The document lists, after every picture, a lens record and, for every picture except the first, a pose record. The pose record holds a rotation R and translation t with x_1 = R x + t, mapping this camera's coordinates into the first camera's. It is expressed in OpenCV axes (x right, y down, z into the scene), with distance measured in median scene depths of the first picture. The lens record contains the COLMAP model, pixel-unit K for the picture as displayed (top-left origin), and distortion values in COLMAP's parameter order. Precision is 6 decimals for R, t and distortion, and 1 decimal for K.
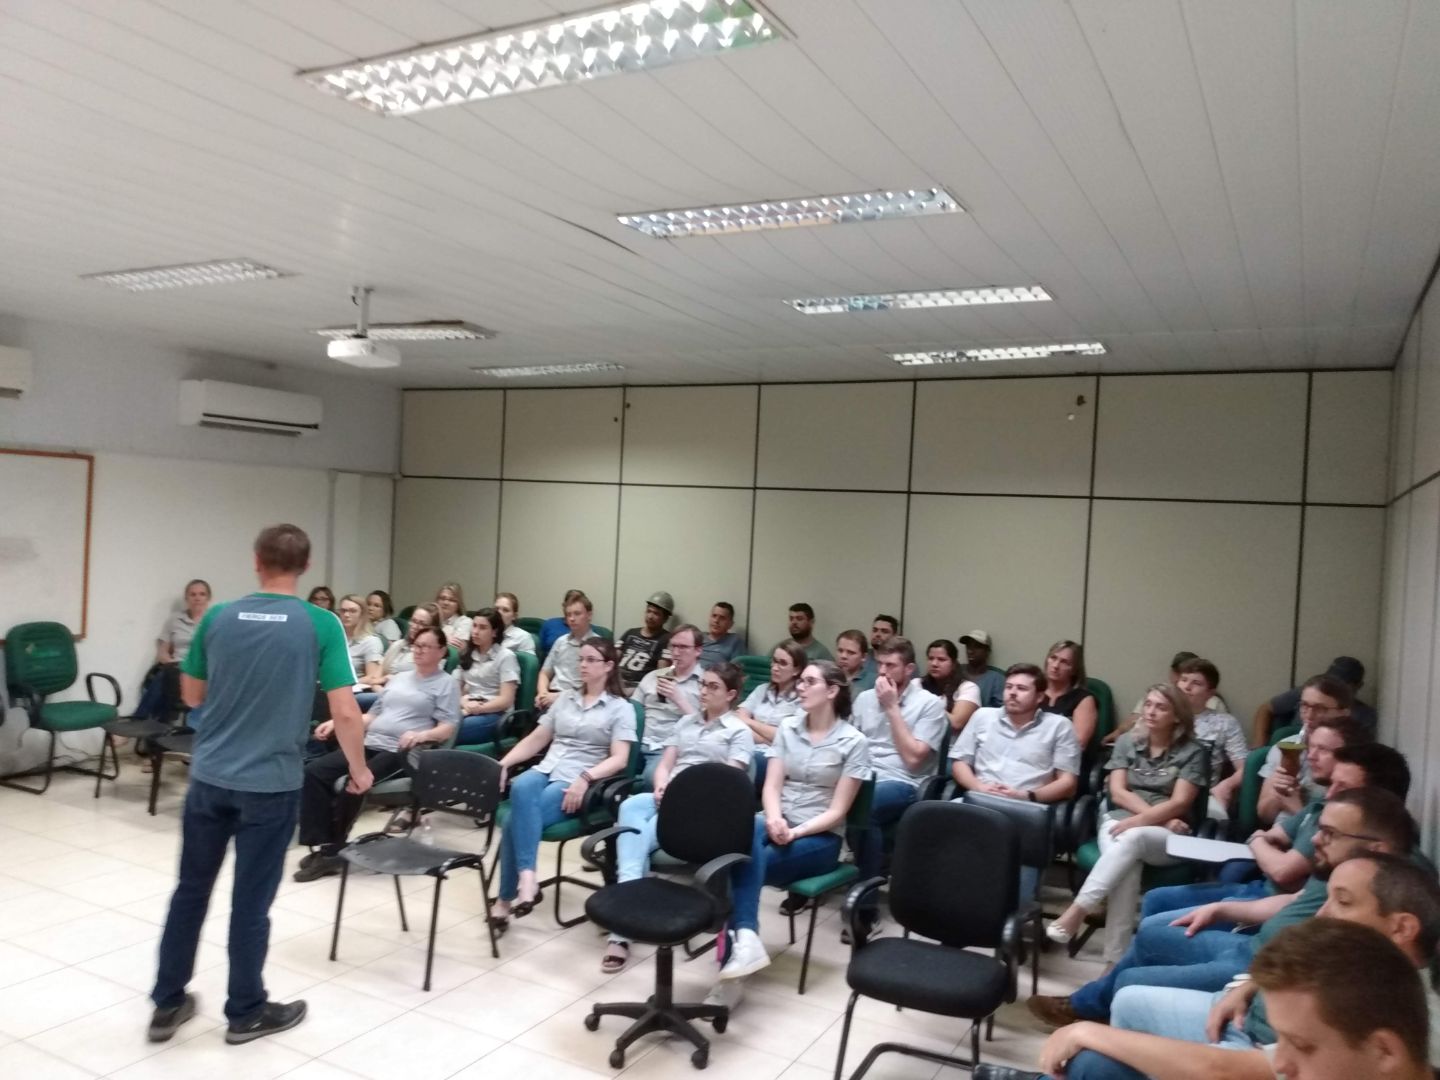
lens RADIAL K [[1116.8, 0, 725.4], [0, 1116.8, 537.1], [0, 0, 1]] dist [0.033374, -0.065730]
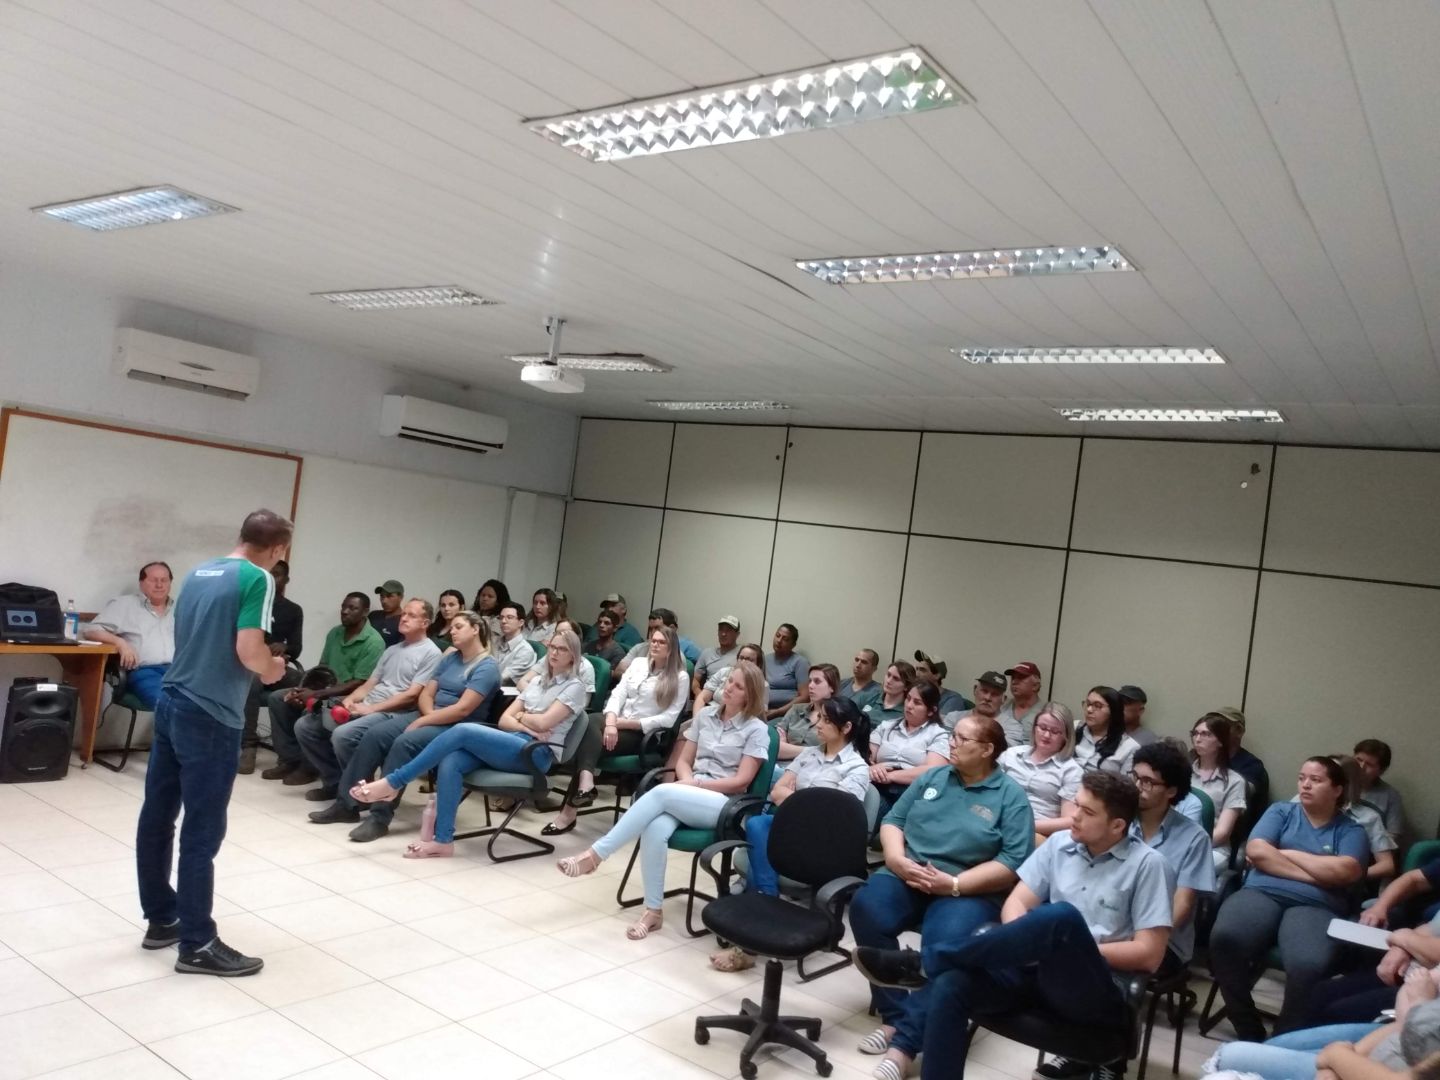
lens RADIAL K [[1116.8, 0, 725.0], [0, 1116.8, 544.1], [0, 0, 1]] dist [0.033374, -0.065730]
pose [[0.987244, 0.076655, -0.139547, 0.003672], [-0.081424, 0.996264, -0.028786, 0.012251], [0.136819, 0.039781, 0.989797, -0.034728]]
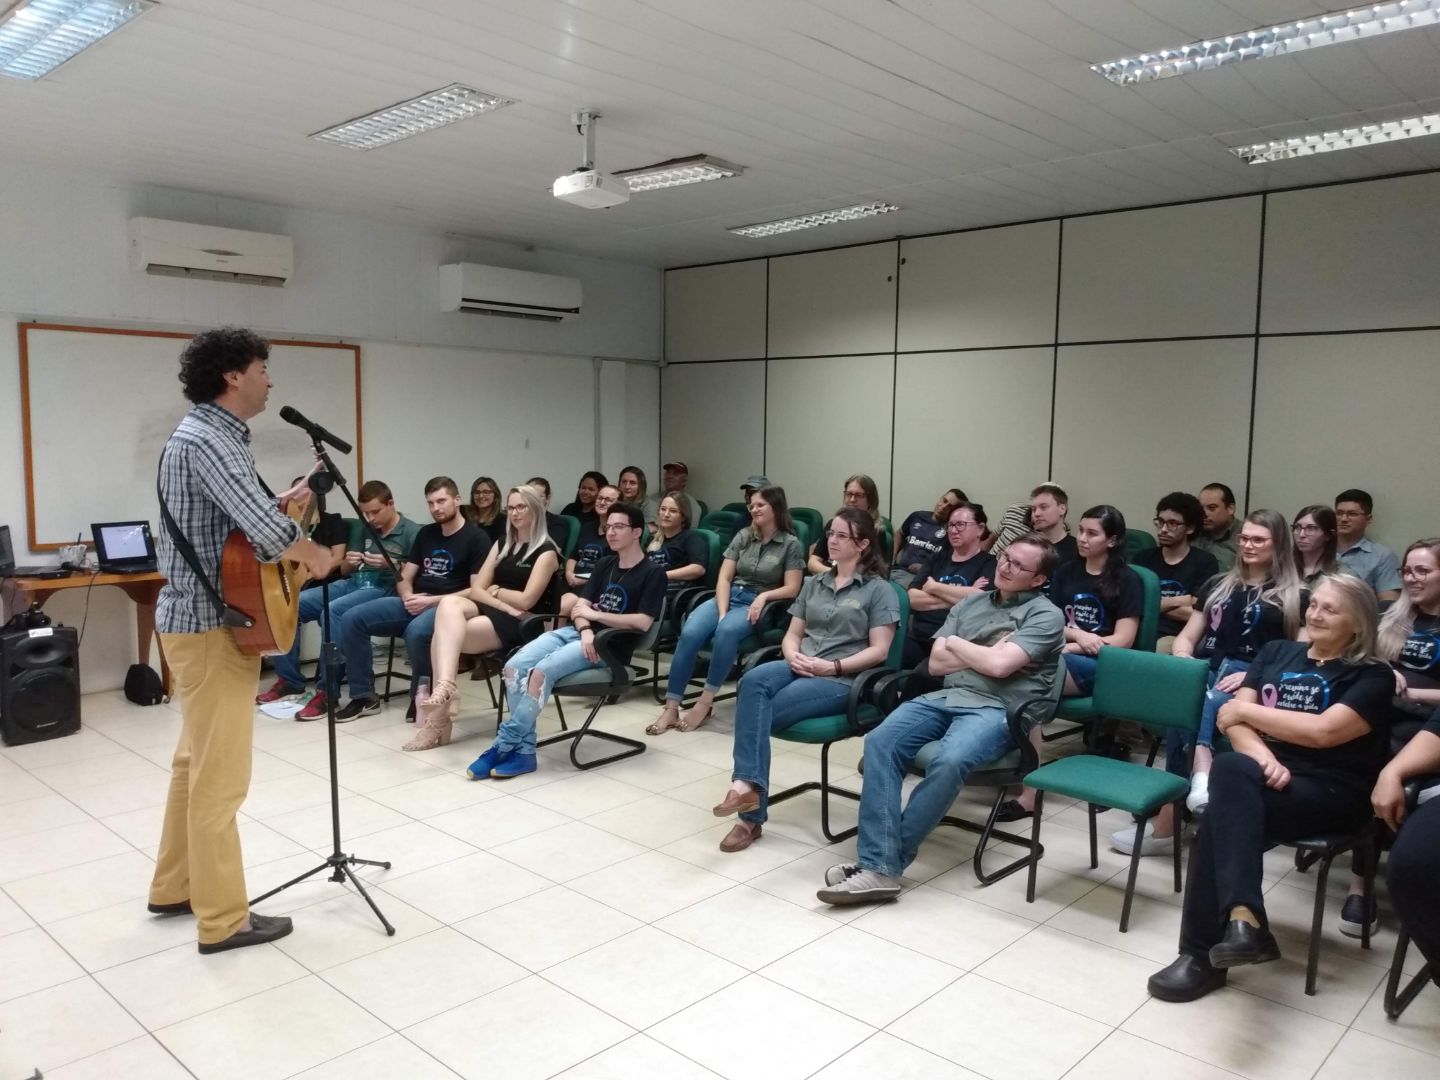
lens RADIAL K [[1116.8, 0, 723.4], [0, 1116.8, 545.8], [0, 0, 1]] dist [0.033374, -0.065730]
pose [[0.965401, -0.011988, -0.260493, 0.003390], [0.033521, 0.996360, 0.078381, 0.048872], [0.258606, -0.084401, 0.962289, 0.153805]]
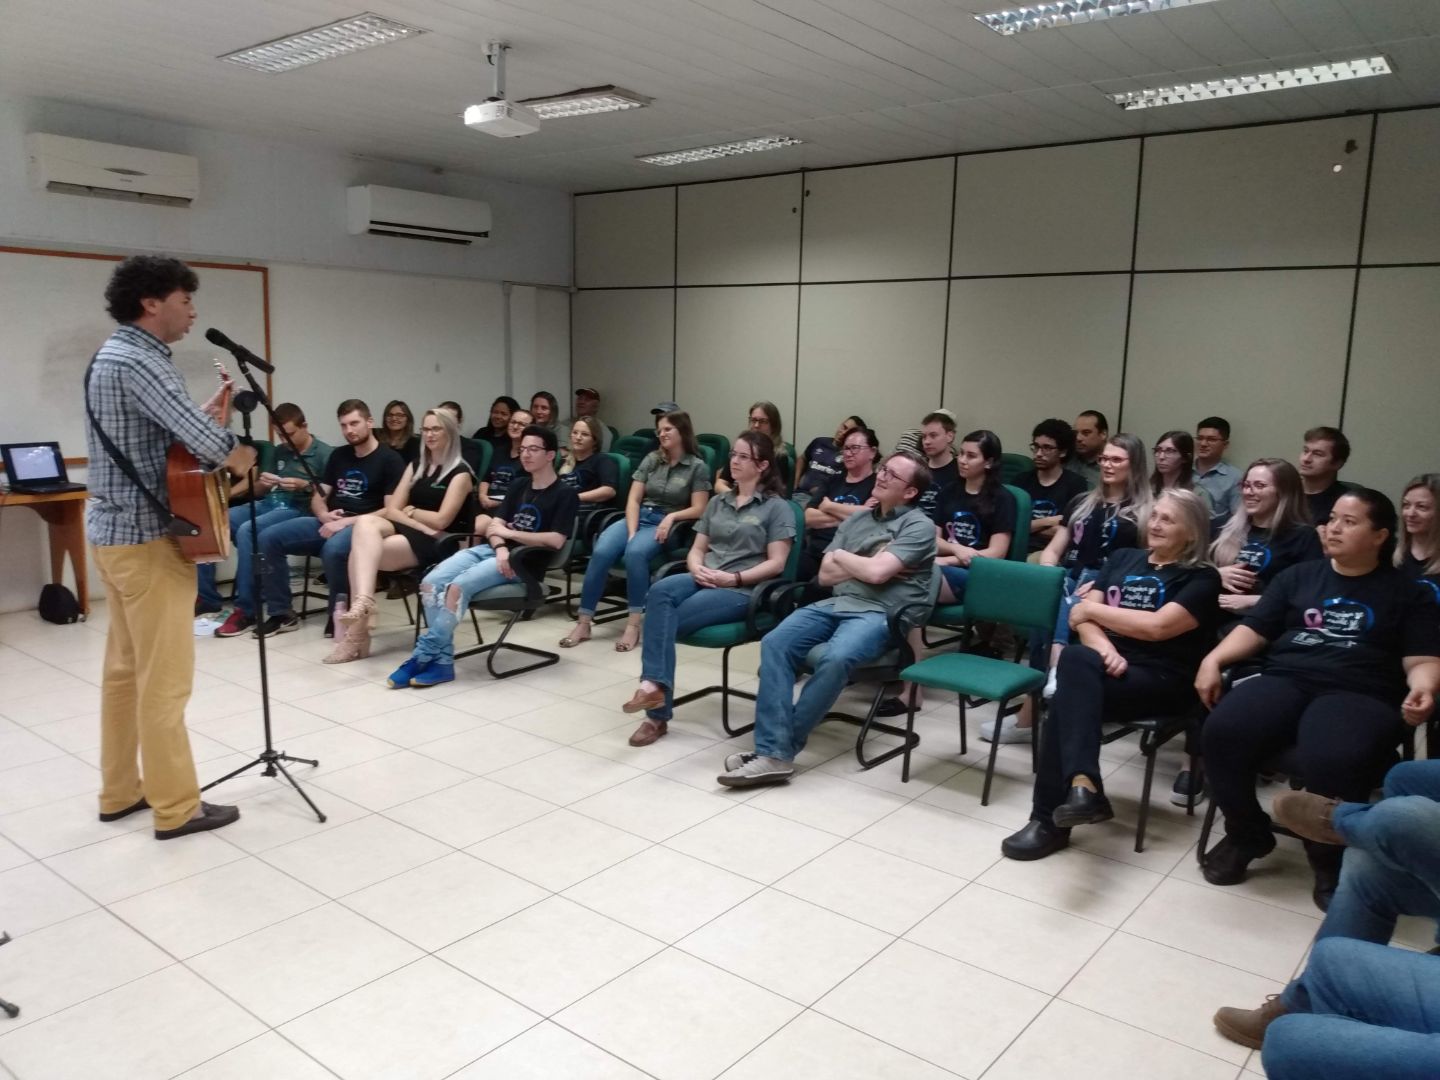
lens RADIAL K [[1116.8, 0, 727.1], [0, 1116.8, 547.5], [0, 0, 1]] dist [0.033374, -0.065730]
pose [[0.983268, 0.002138, -0.182151, 0.022408], [0.024766, 0.989078, 0.145298, 0.051081], [0.180472, -0.147378, 0.972476, 0.097899]]
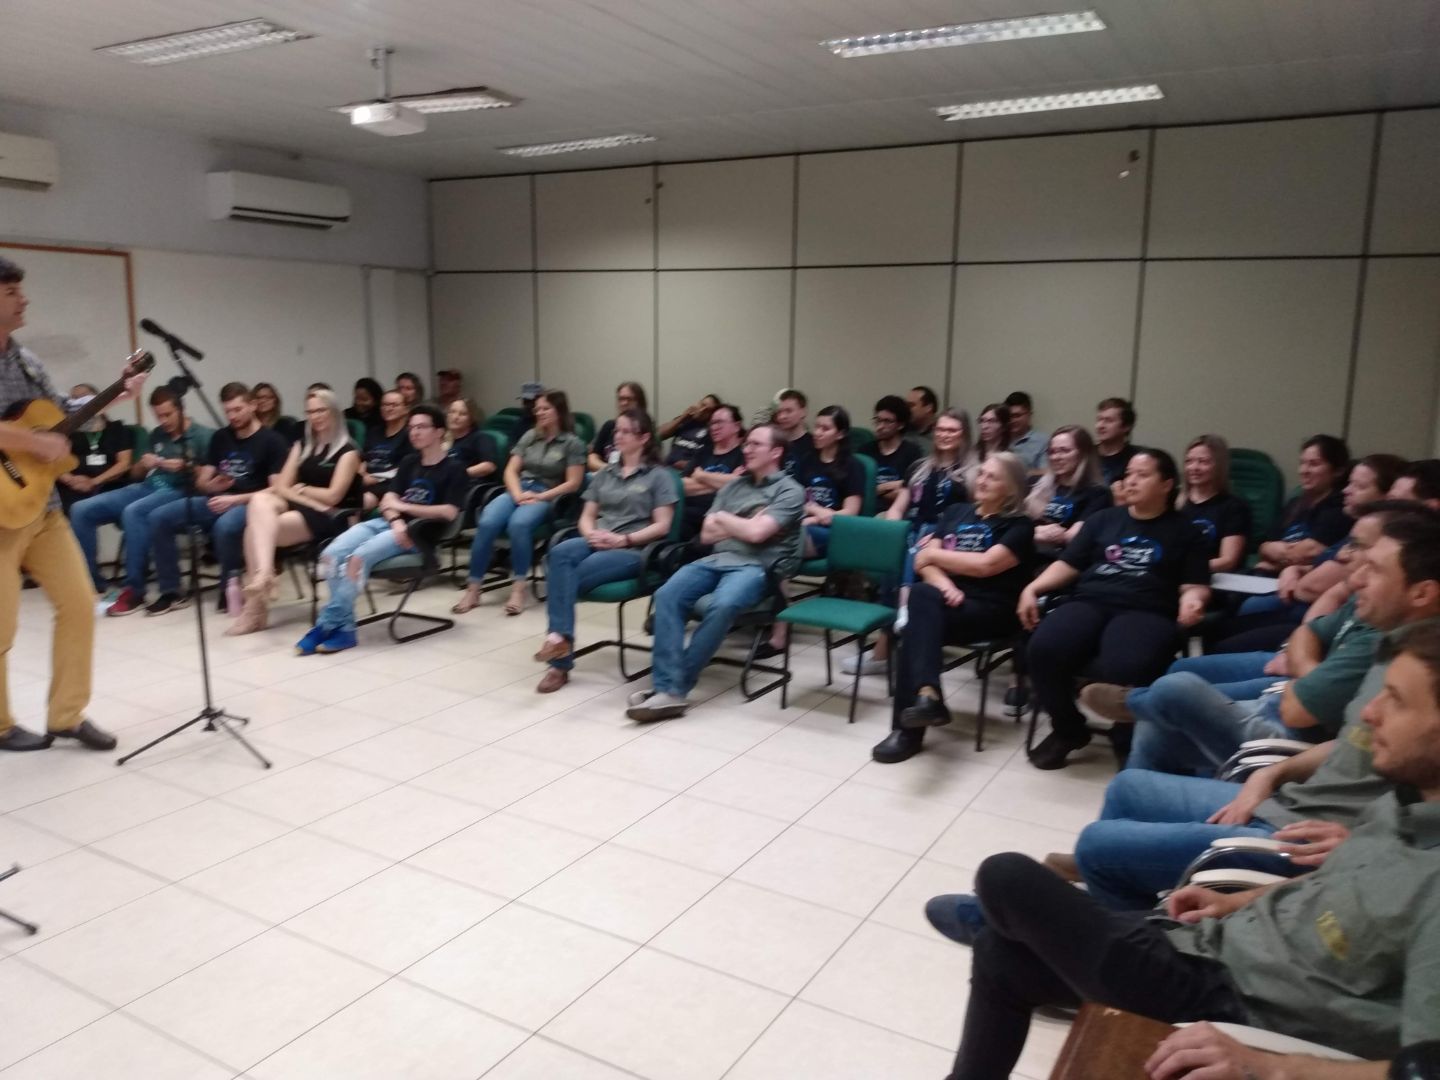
lens RADIAL K [[1116.8, 0, 730.1], [0, 1116.8, 546.8], [0, 0, 1]] dist [0.033374, -0.065730]
pose [[0.999060, -0.027373, -0.033621, -0.005161], [0.032664, 0.985155, 0.168533, 0.046038], [0.028509, -0.169473, 0.985122, -0.011300]]
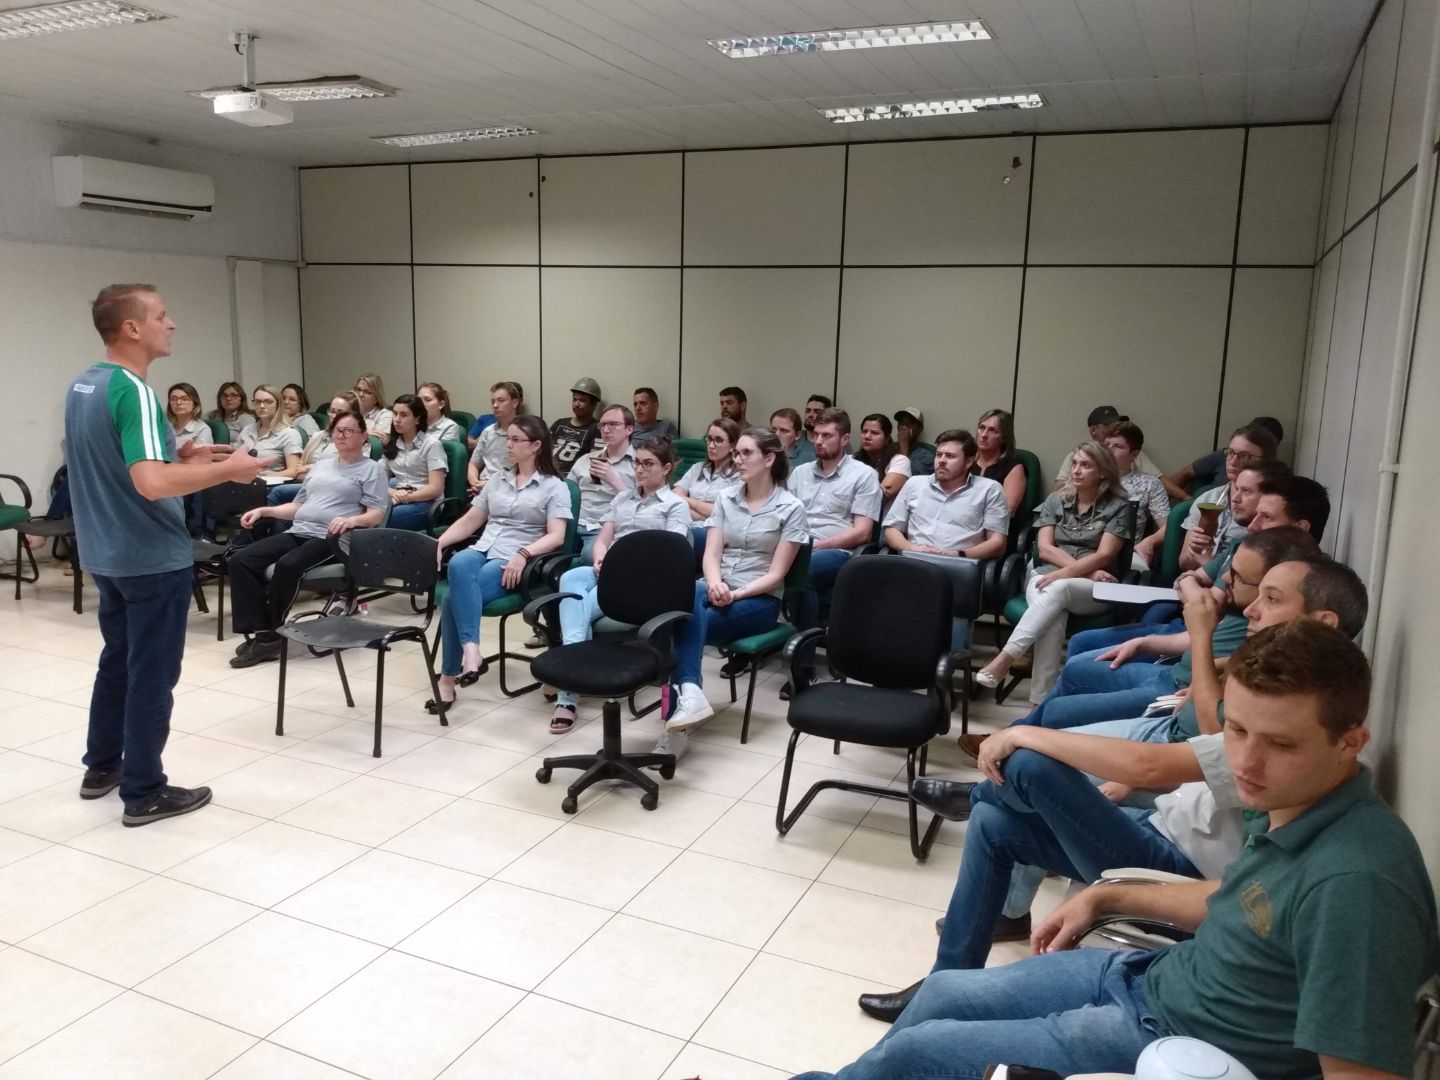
lens RADIAL K [[1116.8, 0, 725.2], [0, 1116.8, 545.7], [0, 0, 1]] dist [0.033374, -0.065730]
pose [[0.997477, -0.034913, 0.061820, -0.006179], [0.023367, 0.983663, 0.178497, 0.032906], [-0.067042, -0.176602, 0.981996, 0.010777]]
